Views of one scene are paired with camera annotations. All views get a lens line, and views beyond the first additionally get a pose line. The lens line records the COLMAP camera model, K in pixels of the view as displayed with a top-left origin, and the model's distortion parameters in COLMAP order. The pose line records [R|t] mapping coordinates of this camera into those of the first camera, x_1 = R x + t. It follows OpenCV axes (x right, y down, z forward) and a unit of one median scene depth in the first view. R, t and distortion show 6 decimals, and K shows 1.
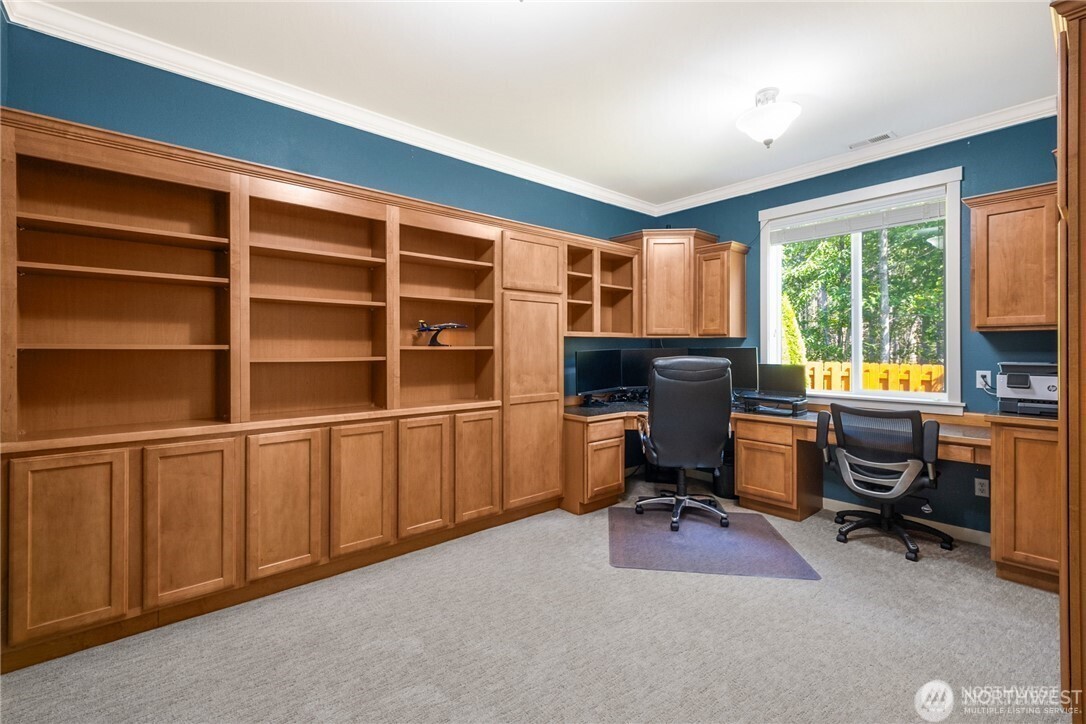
lens RADIAL K [[465.0, 0, 543.0], [0, 465.0, 362.0], [0, 0, 1]] dist [0.011795, -0.000042]
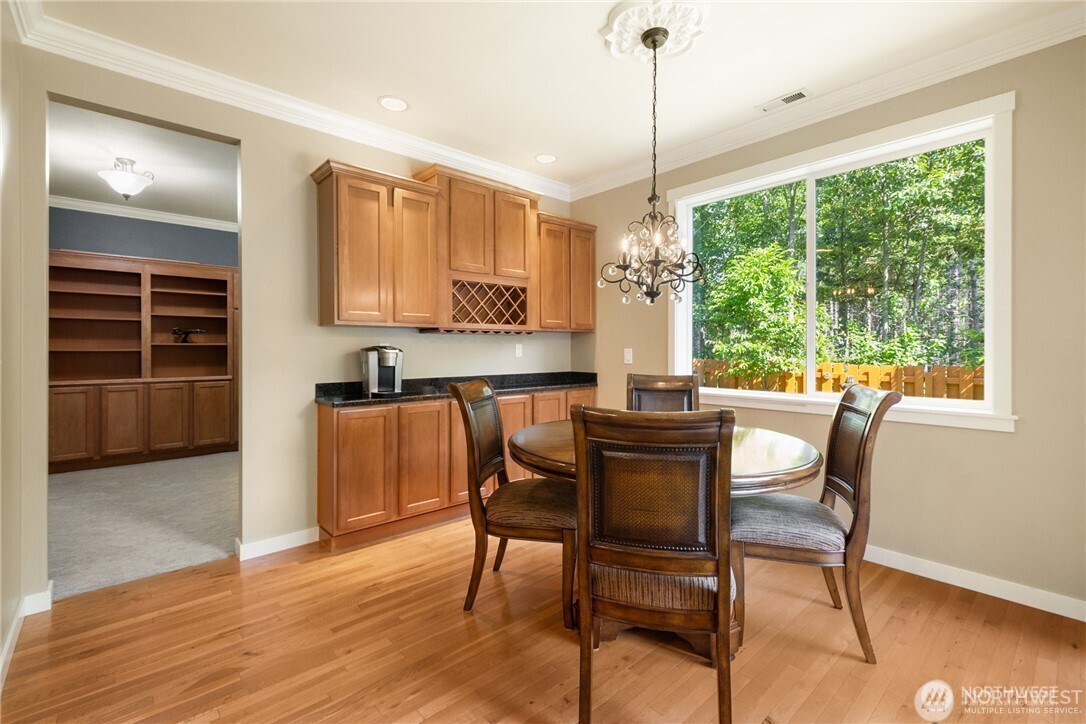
lens RADIAL K [[477.9, 0, 543.0], [0, 477.9, 362.0], [0, 0, 1]] dist [0.001549, 0.000073]
pose [[0.999951, 0.002876, 0.009503, 1.175860], [-0.002839, 0.999988, -0.003896, 0.043154], [-0.009514, 0.003869, 0.999947, -0.841590]]
